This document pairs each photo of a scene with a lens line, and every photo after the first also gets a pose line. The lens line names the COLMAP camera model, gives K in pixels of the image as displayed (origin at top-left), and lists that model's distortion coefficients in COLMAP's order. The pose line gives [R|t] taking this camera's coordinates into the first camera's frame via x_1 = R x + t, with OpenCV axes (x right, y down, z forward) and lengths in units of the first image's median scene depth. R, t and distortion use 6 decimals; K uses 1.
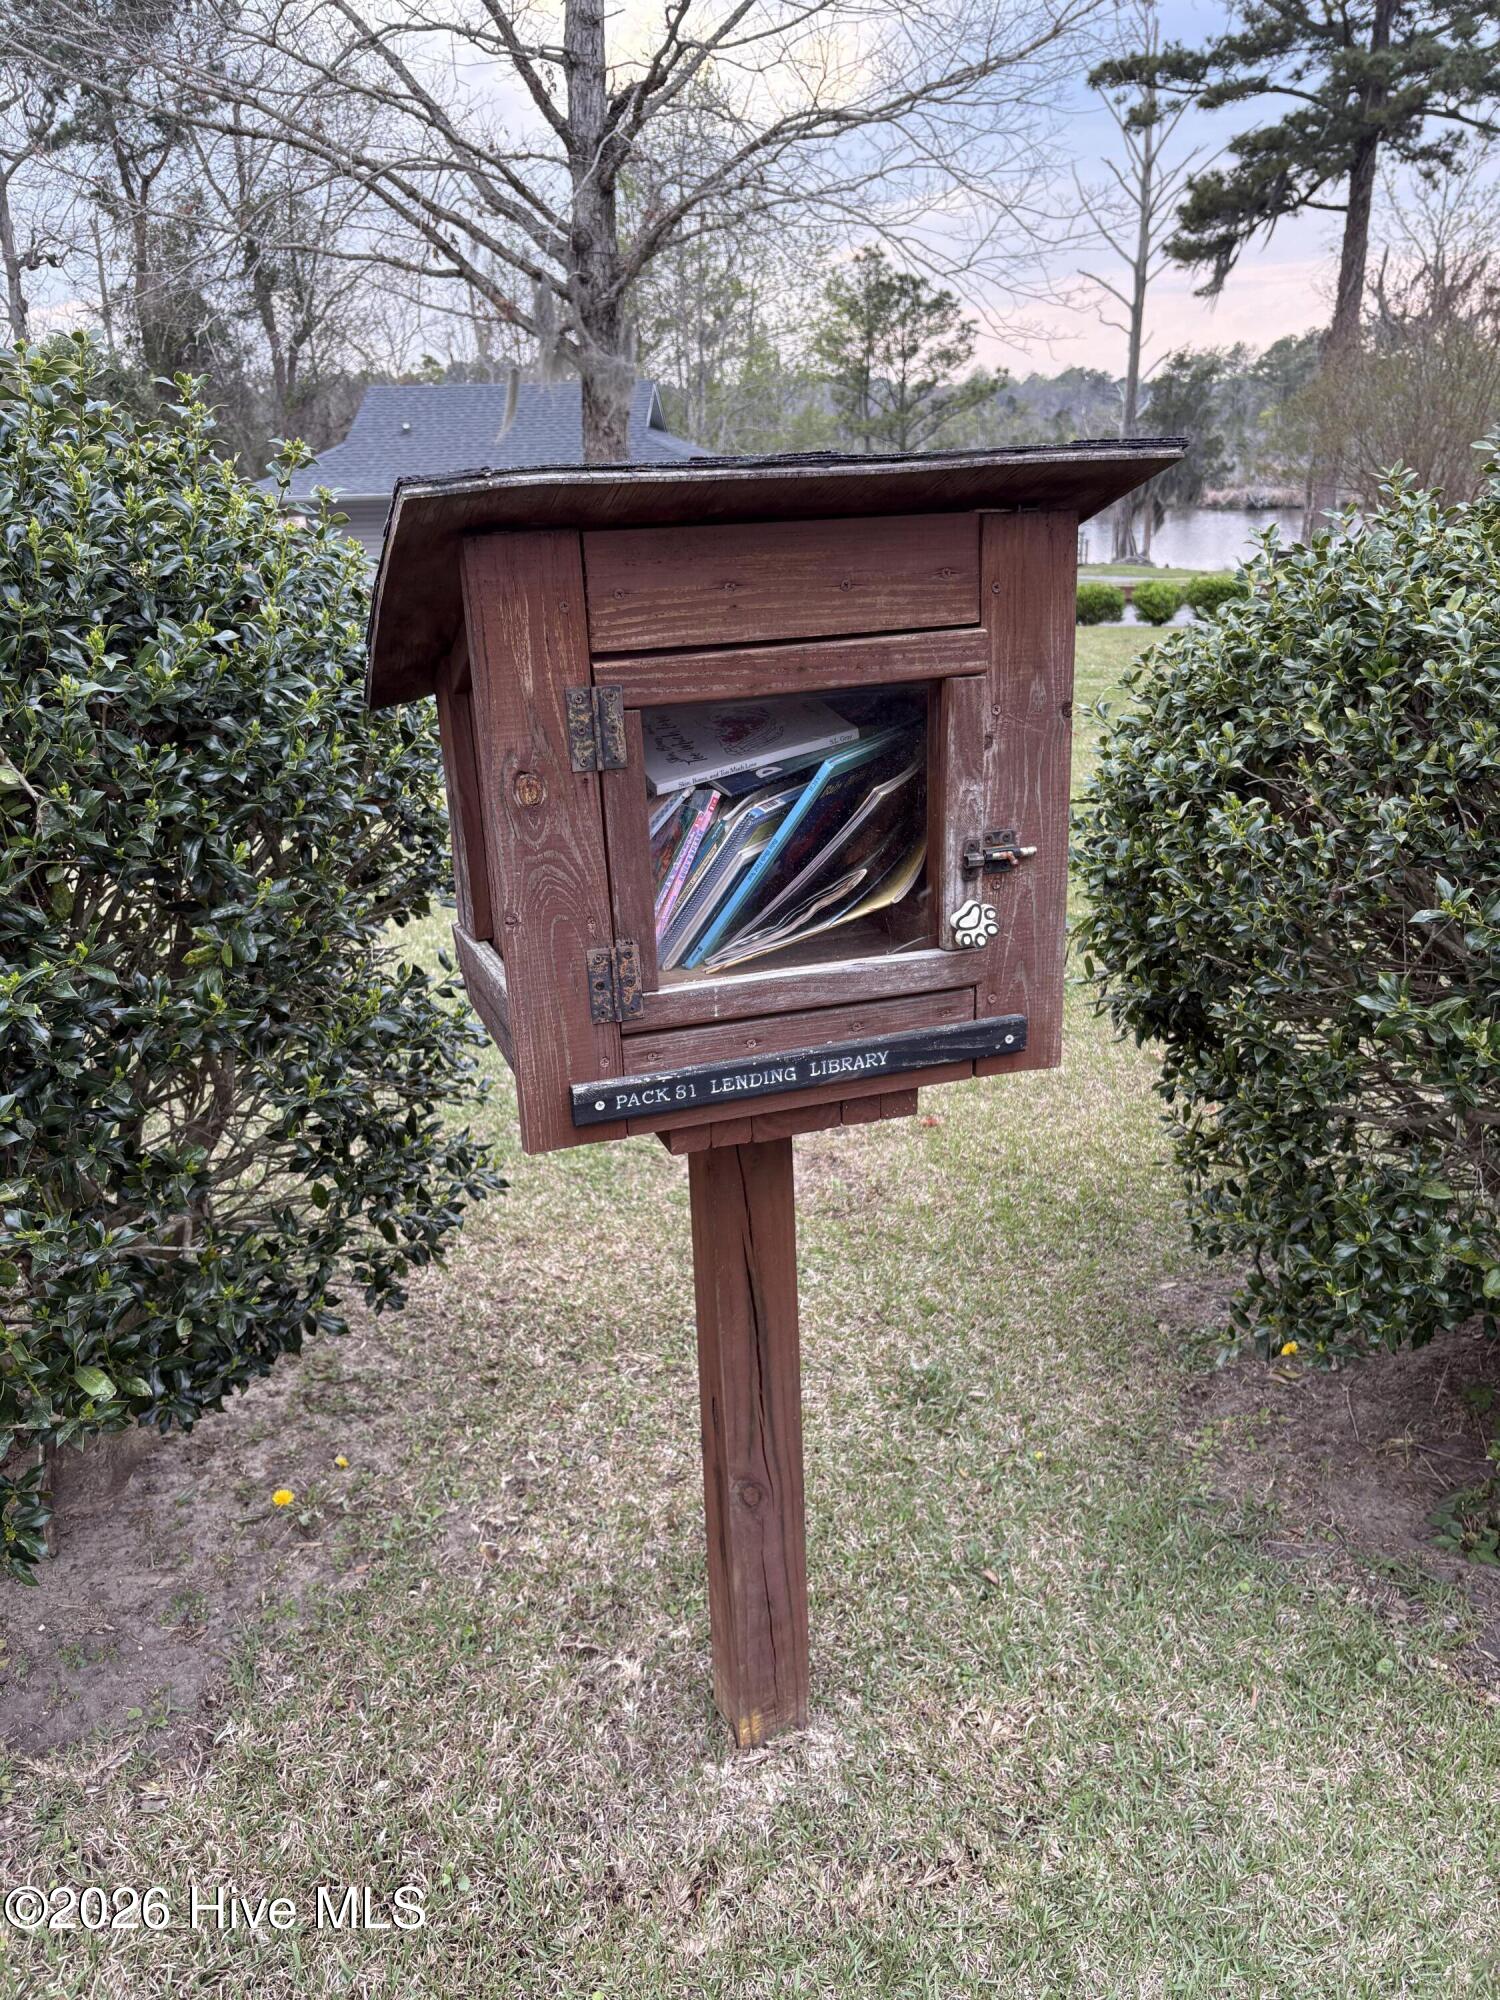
lens RADIAL K [[1503.9, 0, 749.4], [0, 1503.9, 999.7], [0, 0, 1]] dist [0.047042, -0.031522]
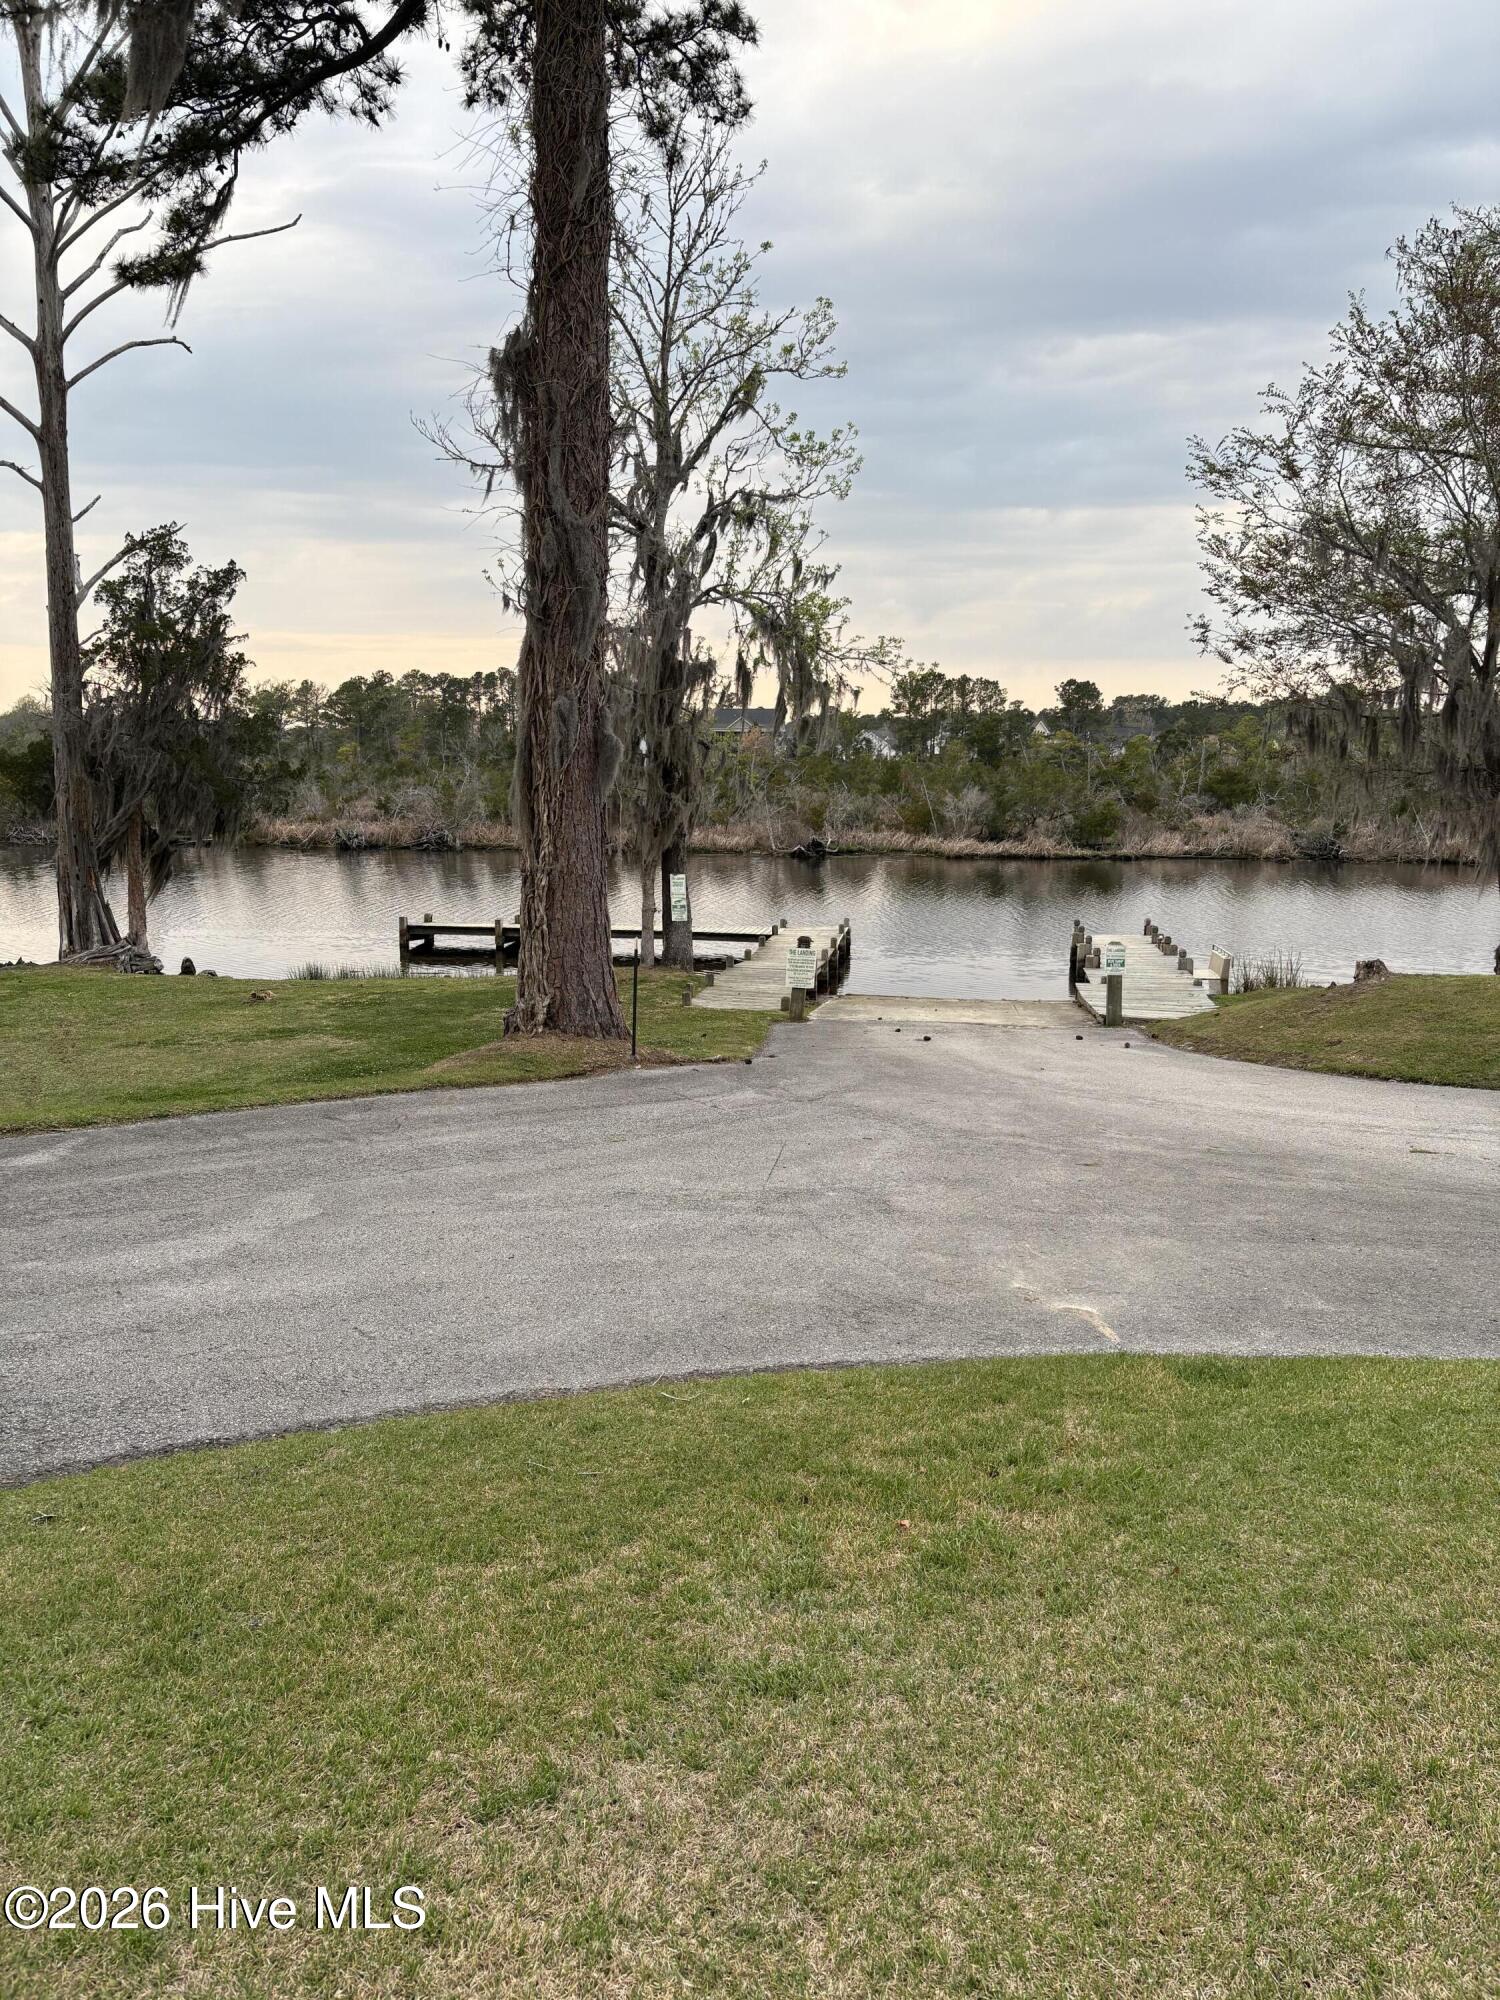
lens RADIAL K [[1503.9, 0, 755.3], [0, 1503.9, 1001.1], [0, 0, 1]] dist [0.047042, -0.031522]
pose [[0.840584, -0.047558, 0.539589, 0.185629], [0.159784, 0.973584, -0.163105, -0.186178], [-0.517579, 0.223321, 0.825978, 0.571556]]
